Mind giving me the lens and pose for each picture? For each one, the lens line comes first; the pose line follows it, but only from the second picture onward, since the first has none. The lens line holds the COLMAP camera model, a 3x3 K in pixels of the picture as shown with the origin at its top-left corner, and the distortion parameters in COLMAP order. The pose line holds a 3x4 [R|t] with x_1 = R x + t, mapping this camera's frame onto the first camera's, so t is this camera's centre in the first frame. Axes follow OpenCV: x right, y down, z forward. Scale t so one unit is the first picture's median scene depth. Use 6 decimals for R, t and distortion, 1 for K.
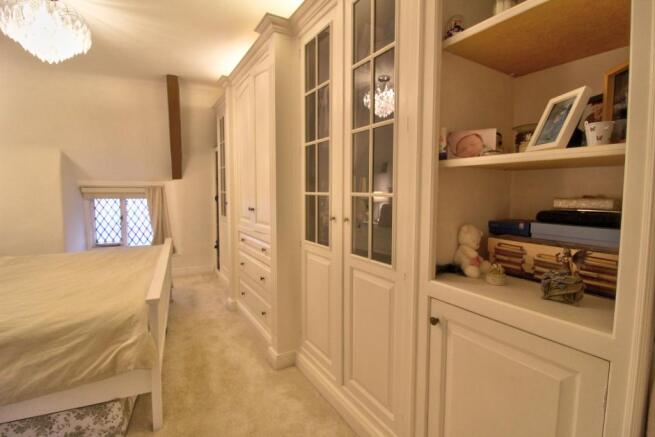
lens RADIAL K [[305.4, 0, 329.8], [0, 305.4, 211.9], [0, 0, 1]] dist [-0.004788, -0.007731]
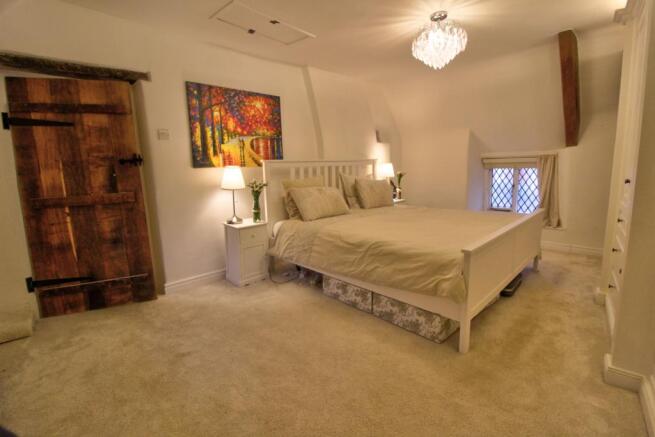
lens RADIAL K [[305.4, 0, 331.1], [0, 305.4, 214.9], [0, 0, 1]] dist [-0.004788, -0.007731]
pose [[0.329941, 0.137641, -0.933913, 0.234994], [-0.035858, 0.990427, 0.133302, 0.000008], [0.943320, -0.010494, 0.331718, 0.049888]]
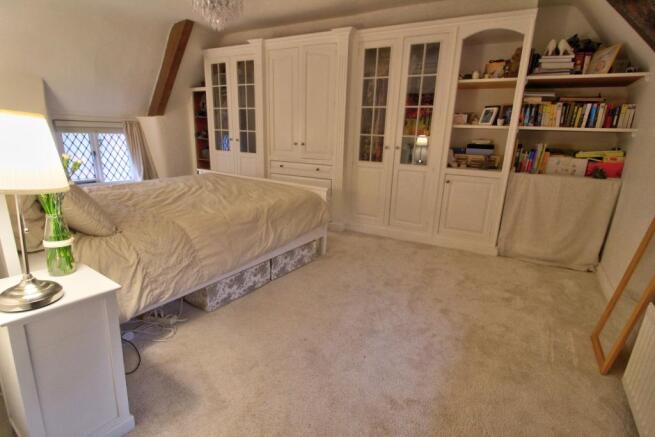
lens RADIAL K [[305.4, 0, 328.5], [0, 305.4, 217.4], [0, 0, 1]] dist [-0.004788, -0.007731]
pose [[0.856418, -0.111864, 0.504019, -1.017446], [0.003985, 0.977648, 0.210213, 0.033013], [-0.516268, -0.178022, 0.837721, -0.440306]]
